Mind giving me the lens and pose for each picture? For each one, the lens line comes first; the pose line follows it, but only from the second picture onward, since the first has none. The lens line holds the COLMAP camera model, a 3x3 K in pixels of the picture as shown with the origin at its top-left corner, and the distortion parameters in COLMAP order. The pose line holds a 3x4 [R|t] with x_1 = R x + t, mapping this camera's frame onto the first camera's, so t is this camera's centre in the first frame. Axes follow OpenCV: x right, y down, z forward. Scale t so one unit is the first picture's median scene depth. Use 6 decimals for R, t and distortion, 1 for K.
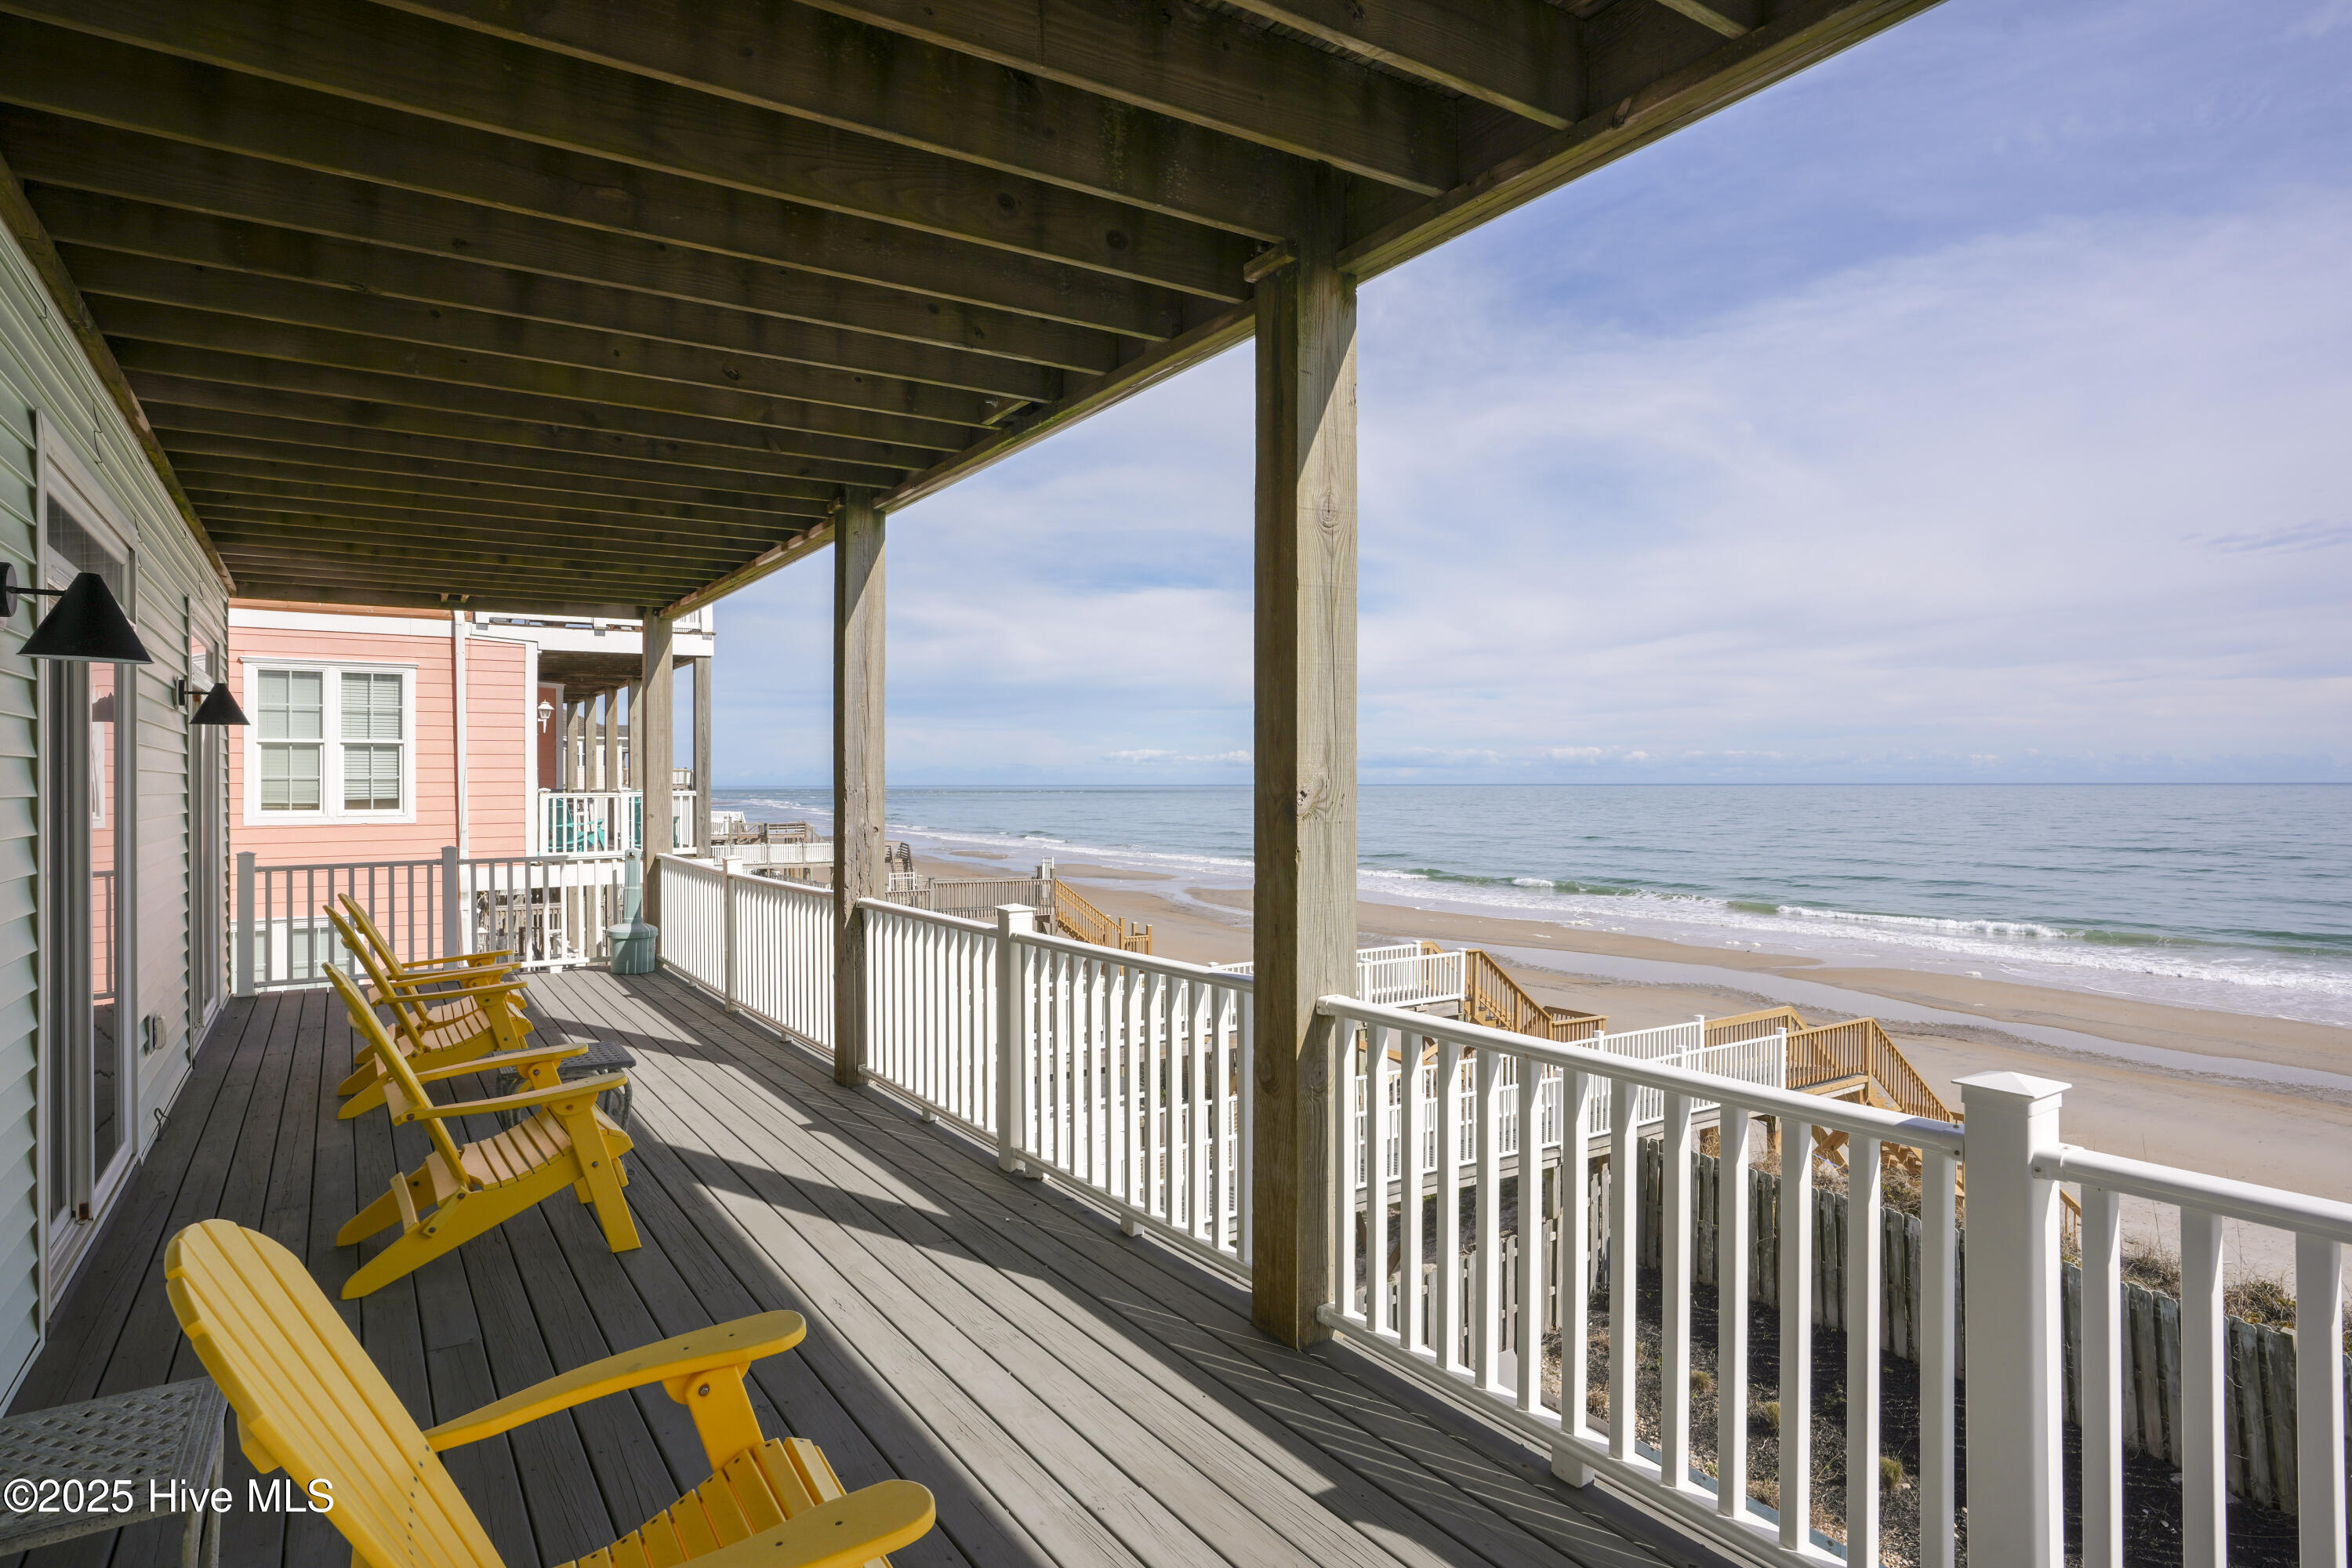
lens RADIAL K [[1324.2, 0, 1168.0], [0, 1324.2, 770.3], [0, 0, 1]] dist [-0.019116, -0.000102]
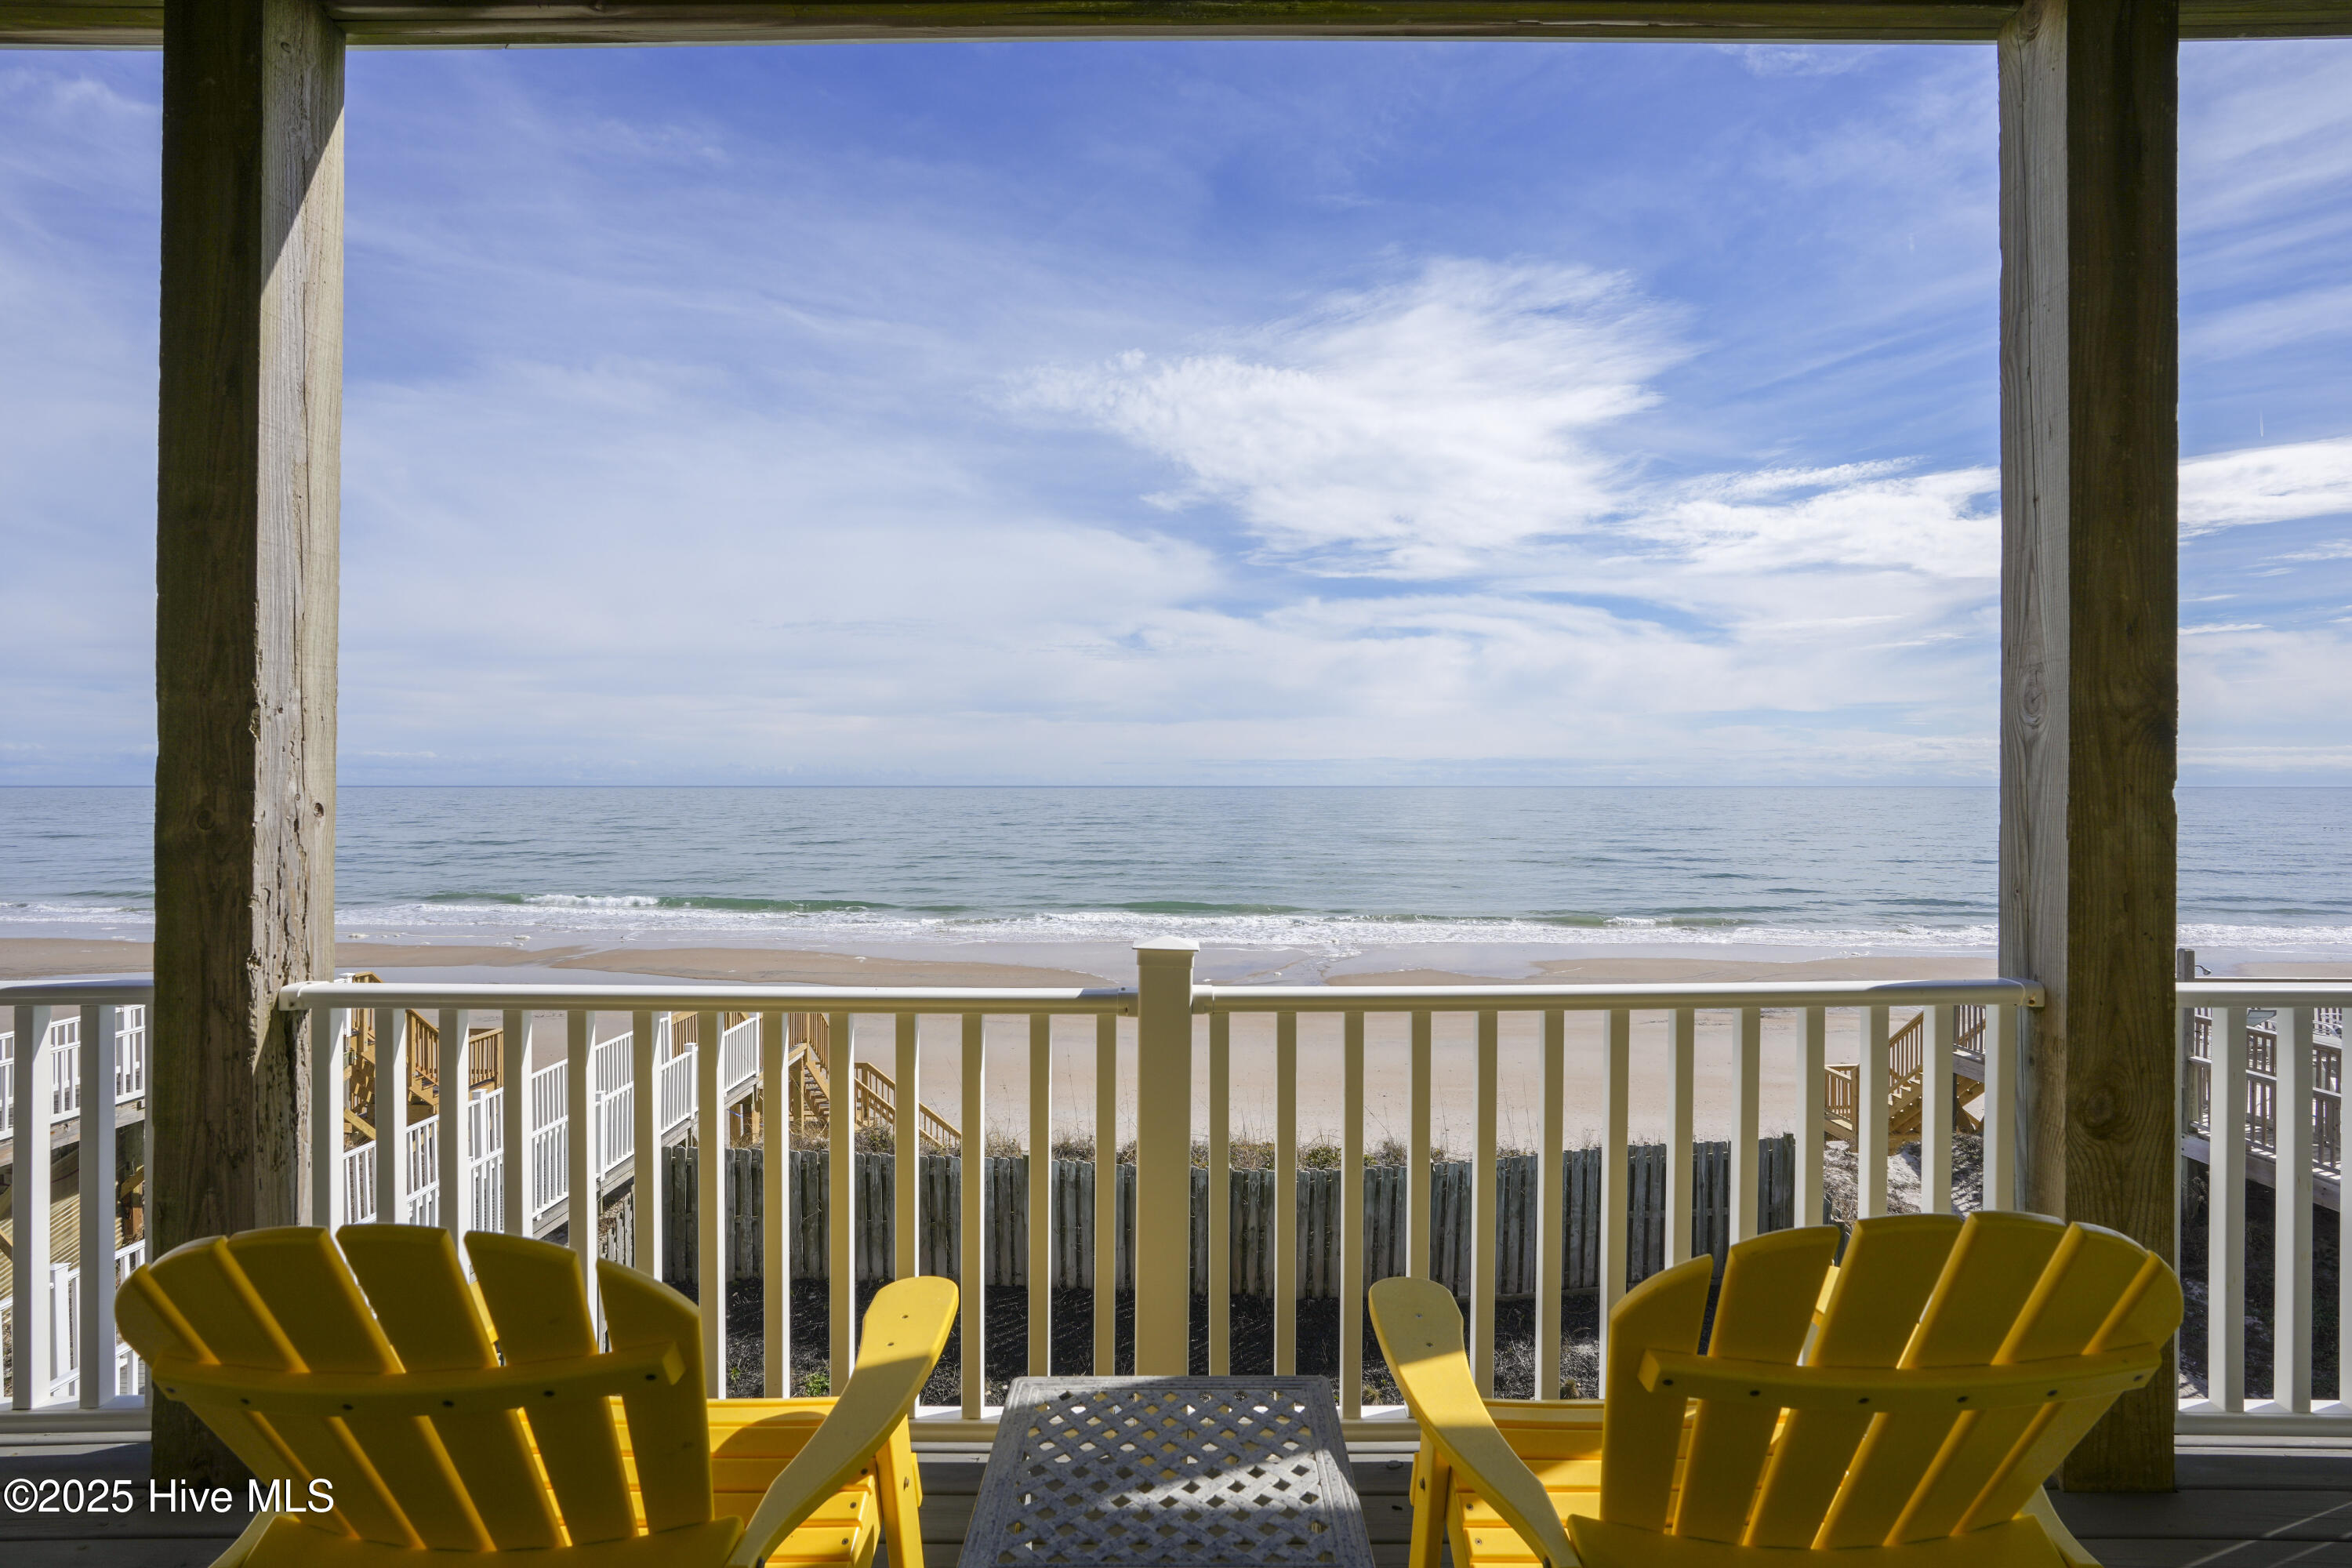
lens RADIAL K [[1205.0, 0, 1178.1], [0, 1205.0, 767.9], [0, 0, 1]] dist [-0.030559, -0.000379]
pose [[0.560823, 0.005549, 0.827917, -0.160987], [-0.001588, 0.999983, -0.005627, 0.014609], [-0.827935, 0.001841, 0.560822, 0.251091]]
